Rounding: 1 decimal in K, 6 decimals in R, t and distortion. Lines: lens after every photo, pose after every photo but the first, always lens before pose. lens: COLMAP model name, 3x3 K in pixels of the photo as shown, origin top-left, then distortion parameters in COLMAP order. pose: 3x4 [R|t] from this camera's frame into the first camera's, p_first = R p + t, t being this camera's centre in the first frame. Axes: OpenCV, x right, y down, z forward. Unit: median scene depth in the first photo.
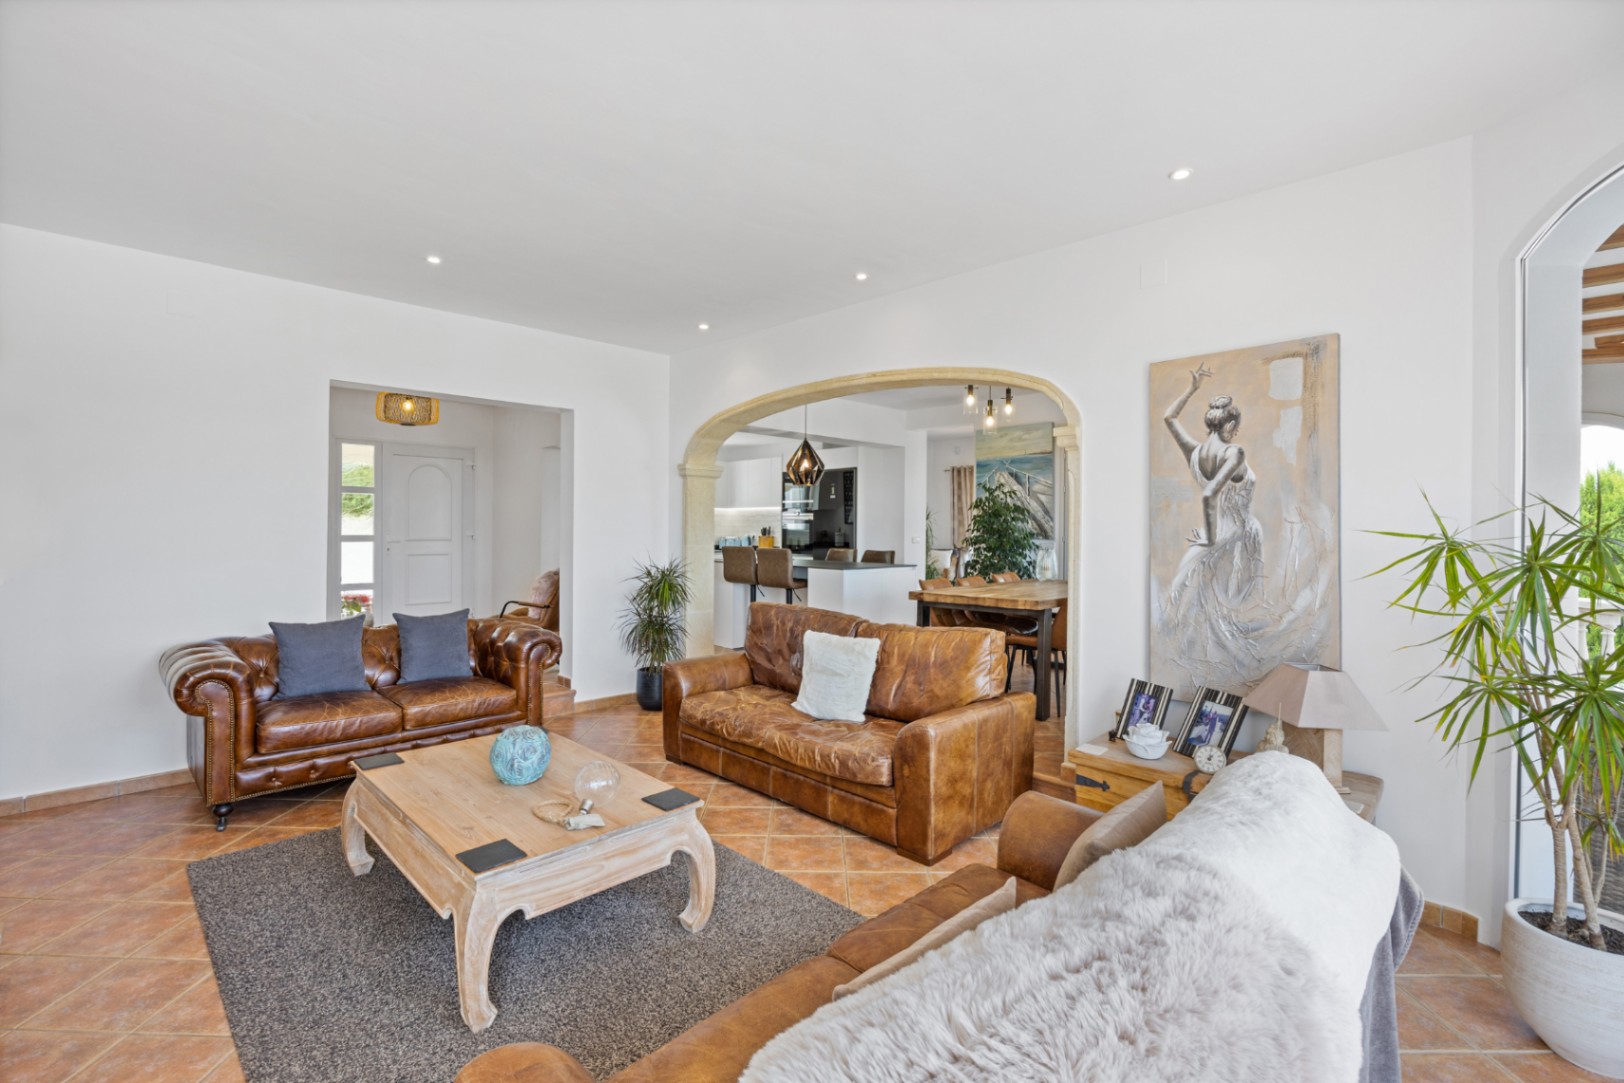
lens RADIAL K [[721.5, 0, 806.7], [0, 721.5, 532.2], [0, 0, 1]] dist [-0.010166, 0.000962]
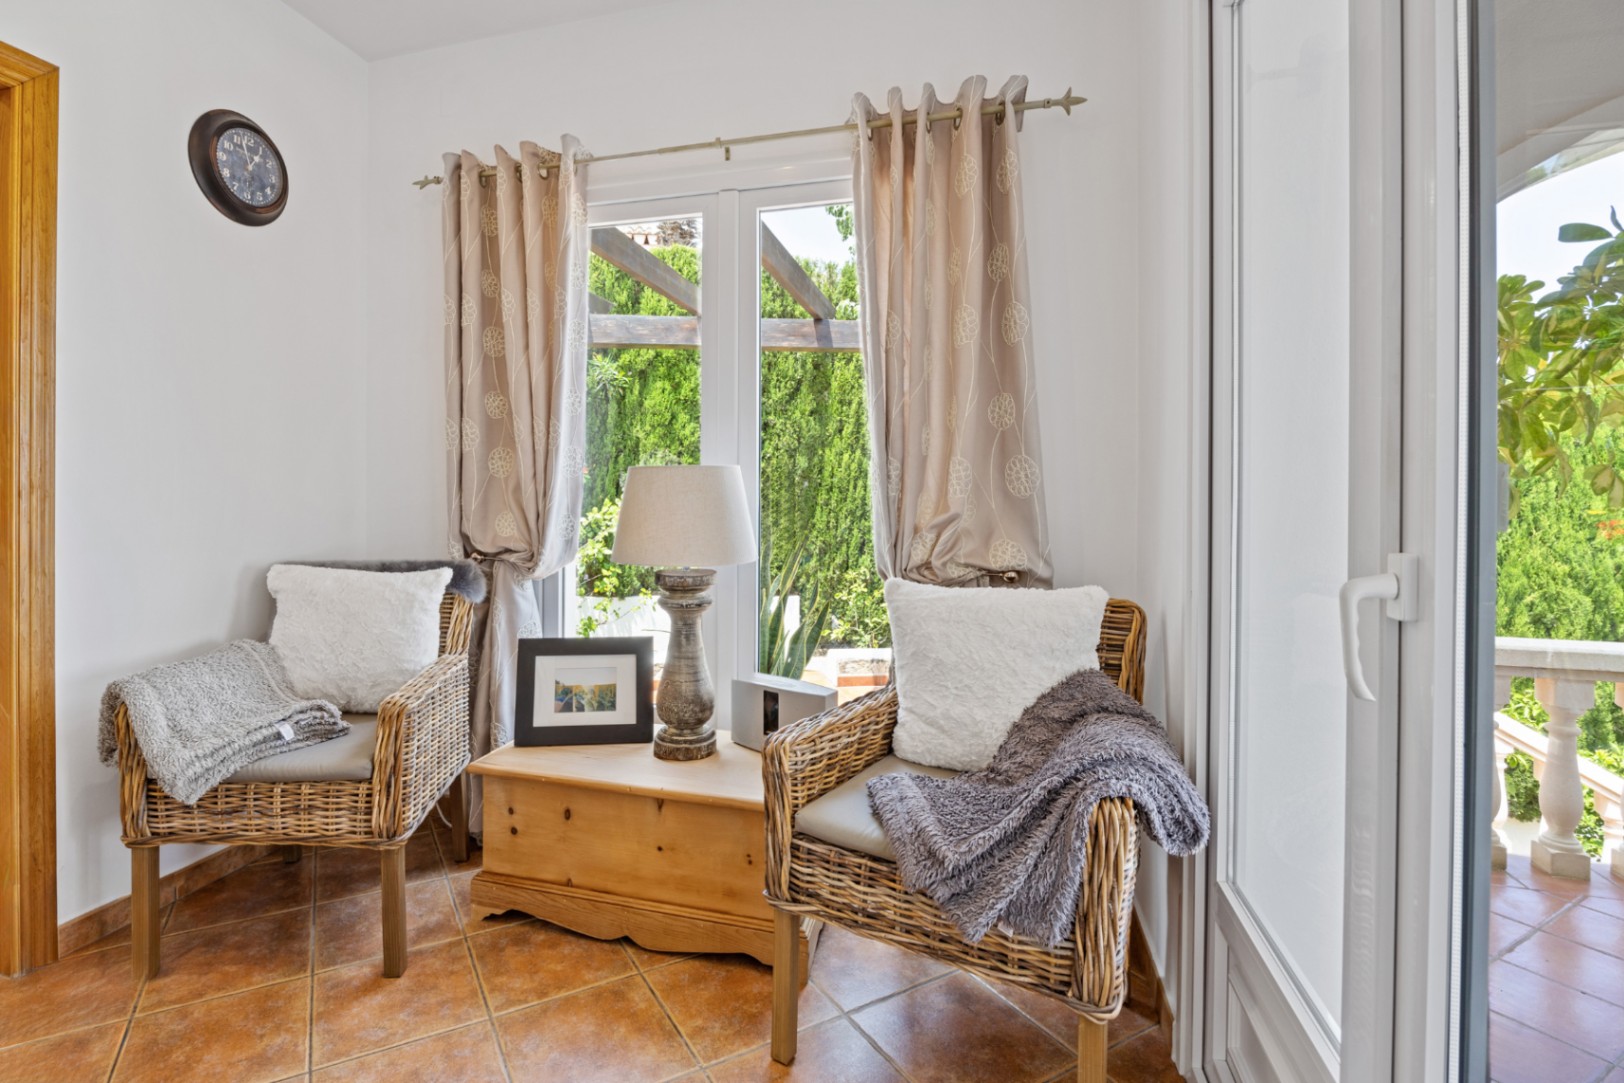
lens RADIAL K [[721.5, 0, 740.4], [0, 721.5, 491.9], [0, 0, 1]] dist [-0.010166, 0.000962]
pose [[0.868914, -0.007031, 0.494913, 0.172056], [0.006273, 0.999975, 0.003192, 0.004542], [-0.494923, 0.000331, 0.868937, 0.785861]]
